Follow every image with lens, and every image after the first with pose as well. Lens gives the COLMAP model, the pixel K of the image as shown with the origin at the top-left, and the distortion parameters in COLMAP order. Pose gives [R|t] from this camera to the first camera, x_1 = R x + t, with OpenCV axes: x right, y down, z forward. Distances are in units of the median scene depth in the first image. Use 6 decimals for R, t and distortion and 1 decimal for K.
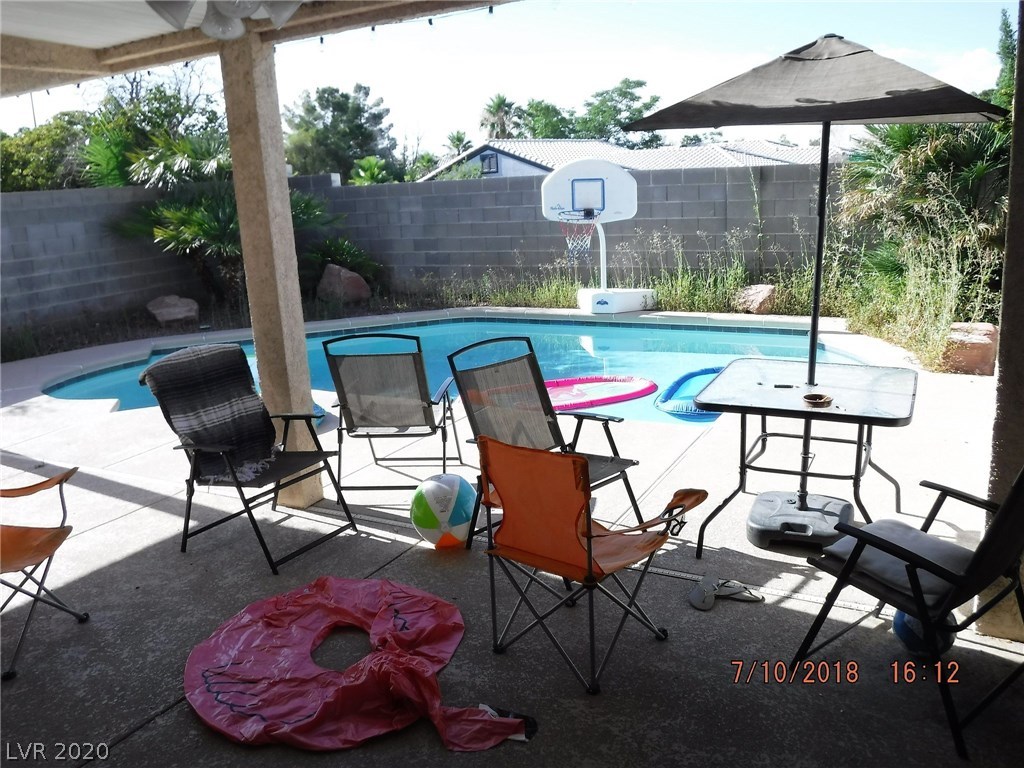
lens RADIAL K [[846.7, 0, 514.8], [0, 846.7, 390.9], [0, 0, 1]] dist [-0.105867, 0.033631]
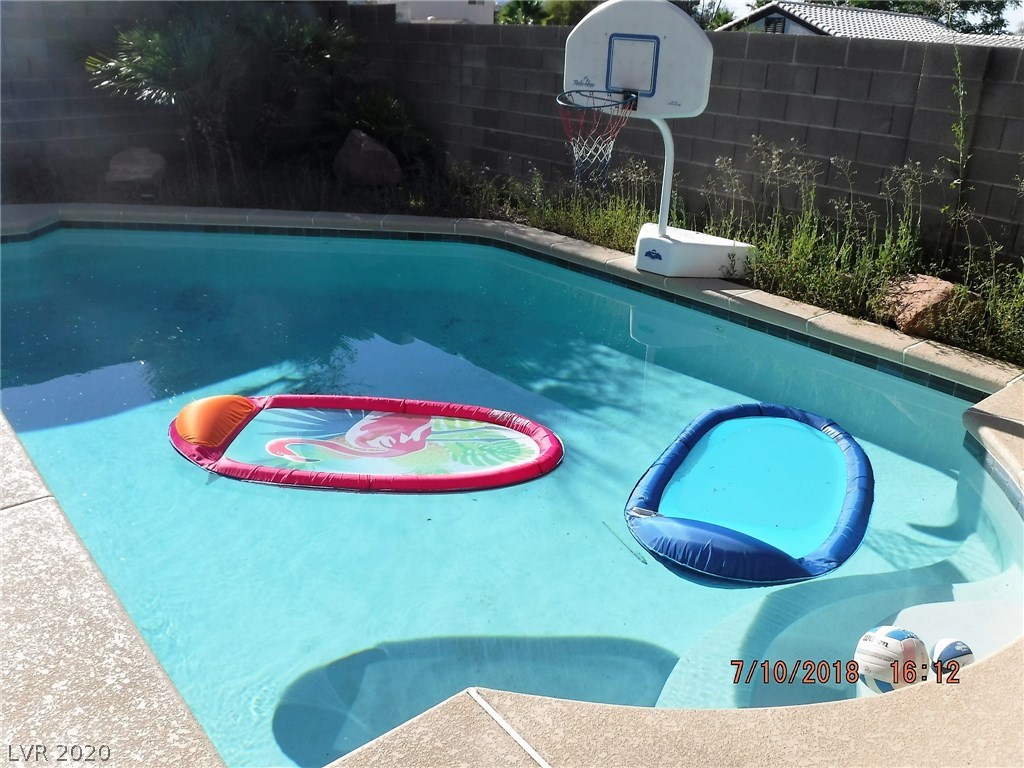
lens RADIAL K [[846.7, 0, 512.3], [0, 846.7, 389.1], [0, 0, 1]] dist [-0.105867, 0.033631]
pose [[0.929112, 0.217905, -0.298777, 0.206437], [-0.169272, 0.968940, 0.180282, -0.101504], [0.328782, -0.116927, 0.937140, 0.396219]]
